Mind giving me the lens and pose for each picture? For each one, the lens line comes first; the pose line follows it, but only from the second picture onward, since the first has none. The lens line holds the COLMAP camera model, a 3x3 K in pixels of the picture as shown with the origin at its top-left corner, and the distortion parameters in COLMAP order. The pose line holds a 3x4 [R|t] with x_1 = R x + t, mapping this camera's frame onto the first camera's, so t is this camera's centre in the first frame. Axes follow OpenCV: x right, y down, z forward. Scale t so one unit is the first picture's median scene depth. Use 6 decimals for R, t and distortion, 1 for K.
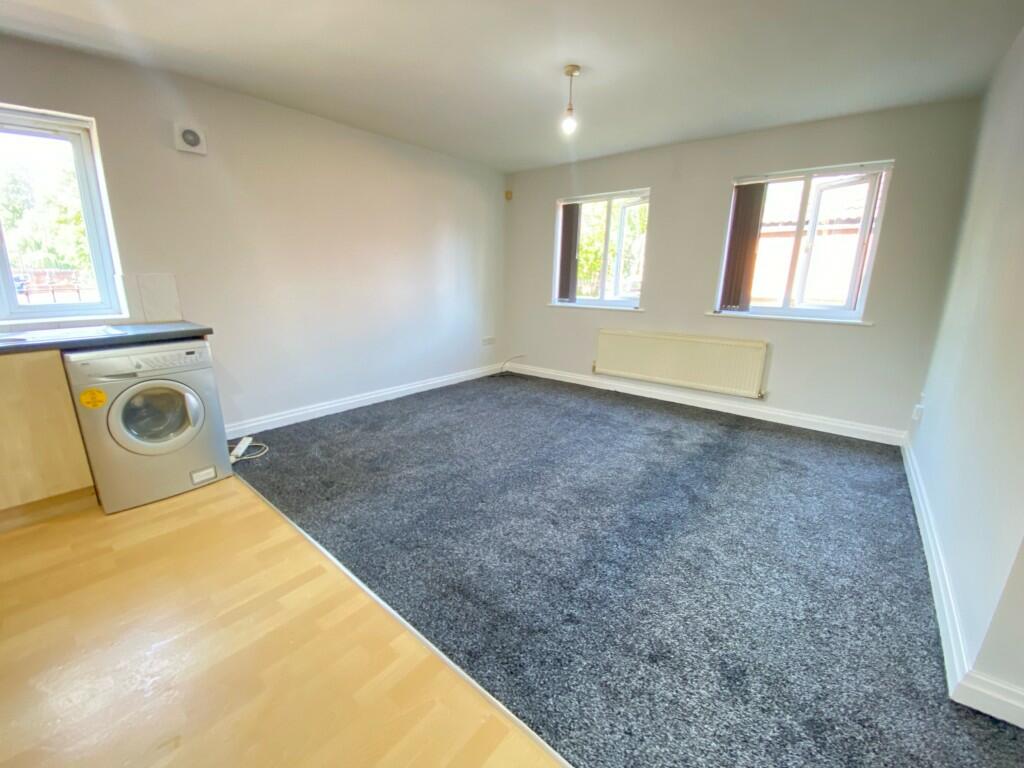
lens RADIAL K [[413.7, 0, 507.8], [0, 413.7, 383.7], [0, 0, 1]] dist [0.027545, -0.023998]
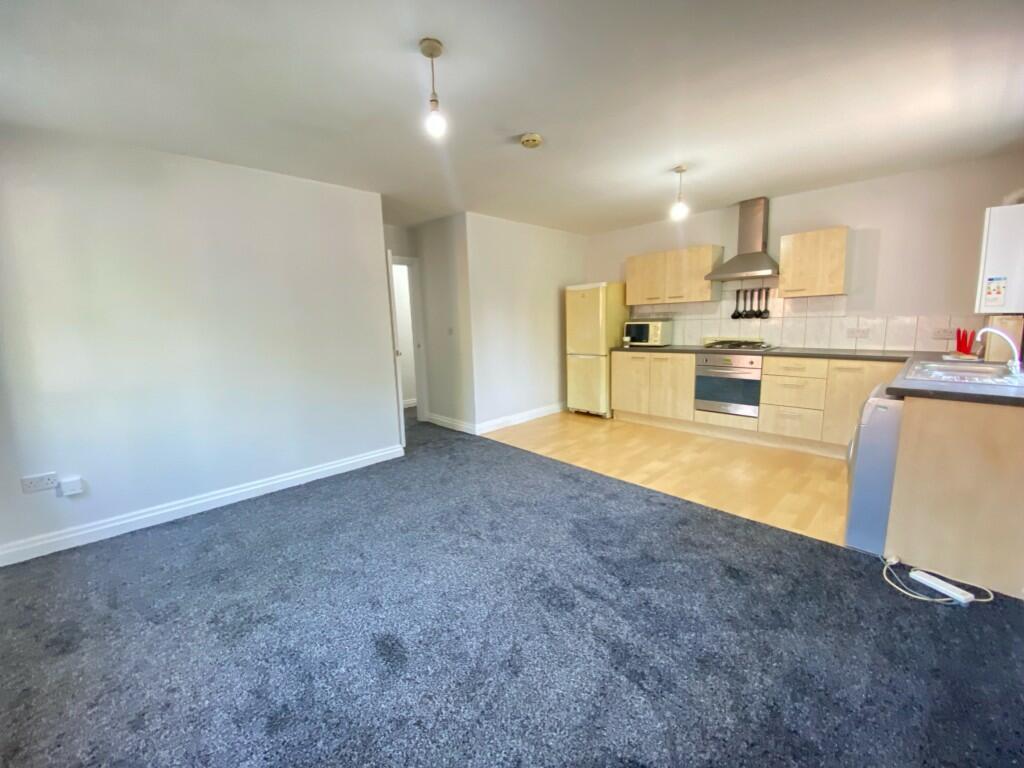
lens RADIAL K [[413.7, 0, 507.8], [0, 413.7, 383.7], [0, 0, 1]] dist [0.027545, -0.023998]
pose [[-0.992253, -0.001542, 0.124228, -0.045251], [0.048474, 0.915866, 0.398546, -0.374107], [-0.114390, 0.401480, -0.908696, 1.362040]]
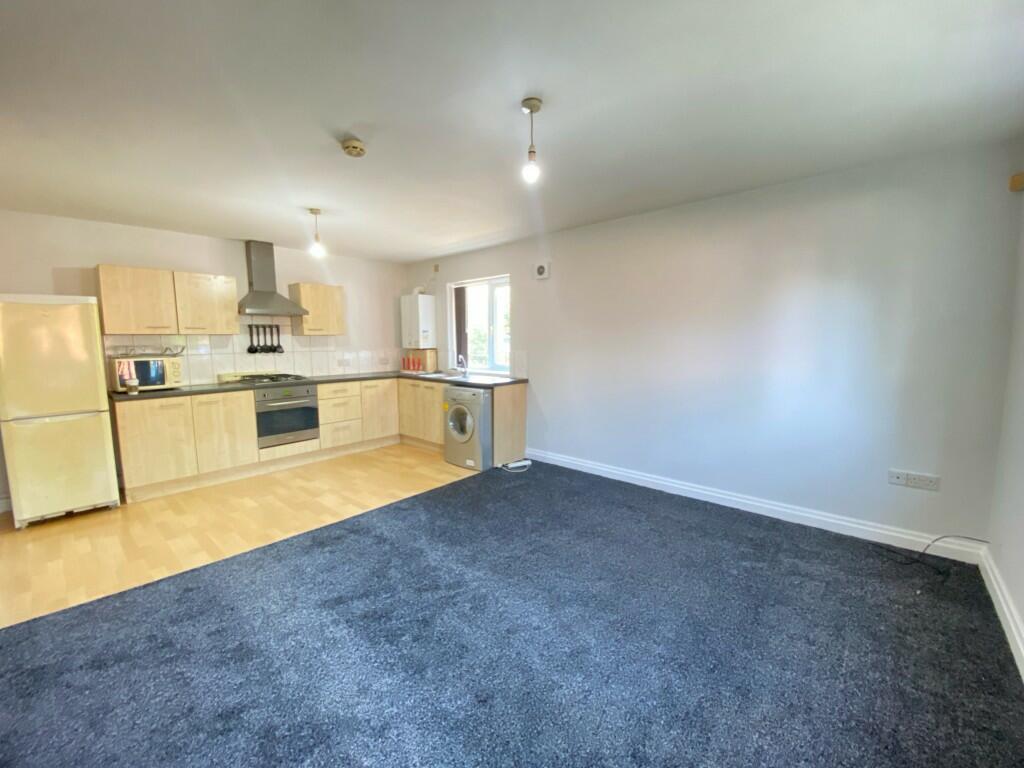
lens RADIAL K [[411.1, 0, 508.9], [0, 411.1, 384.7], [0, 0, 1]] dist [0.048912, -0.037433]
pose [[-0.030815, 0.096176, -0.994887, 0.720134], [-0.245736, 0.964081, 0.100809, -0.234899], [0.968847, 0.247586, -0.006075, 0.805571]]
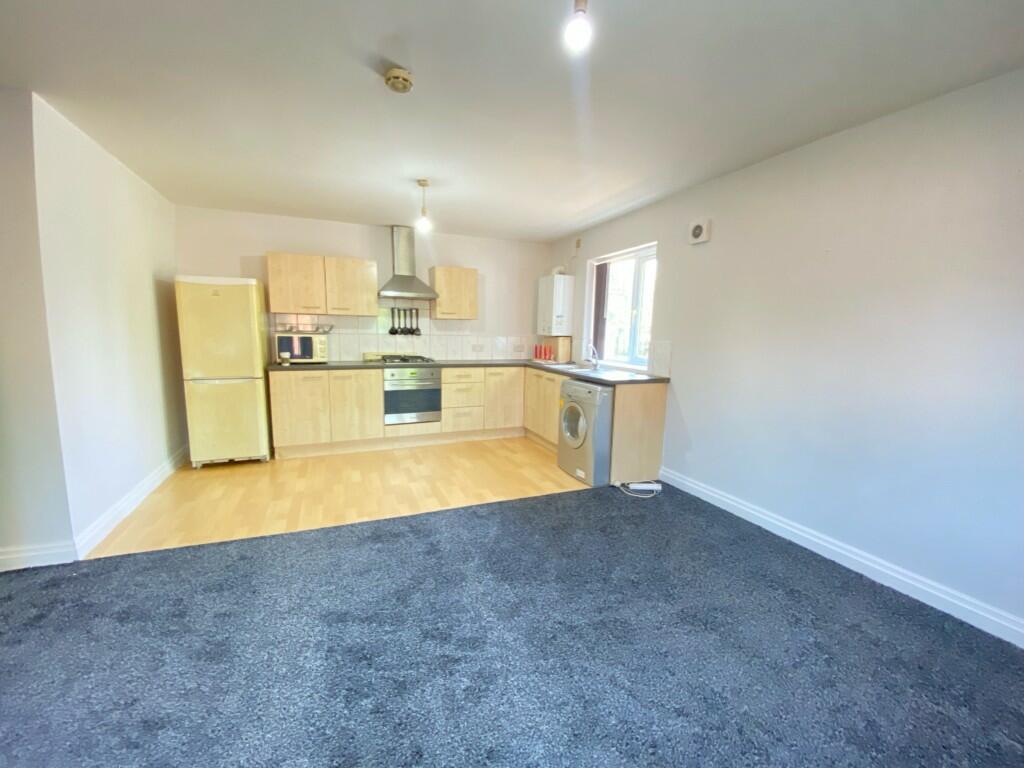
lens RADIAL K [[411.1, 0, 508.9], [0, 411.1, 384.7], [0, 0, 1]] dist [0.048912, -0.037433]
pose [[-0.464853, 0.095962, -0.880172, 0.473714], [-0.246853, 0.940642, 0.232928, -0.260013], [0.850279, 0.325551, -0.413572, 0.949499]]
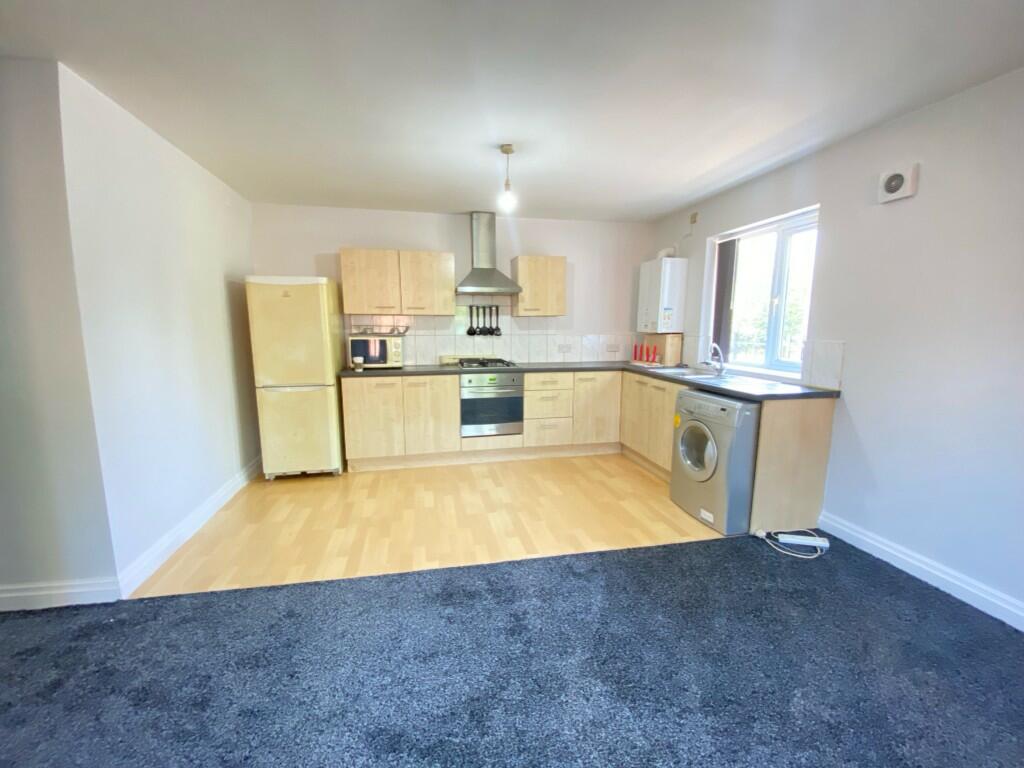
lens RADIAL K [[411.1, 0, 508.9], [0, 411.1, 384.7], [0, 0, 1]] dist [0.048912, -0.037433]
pose [[-0.621087, 0.099203, -0.777438, 0.322491], [-0.205739, 0.936532, 0.283866, -0.234226], [0.756255, 0.336255, -0.561258, 0.819397]]
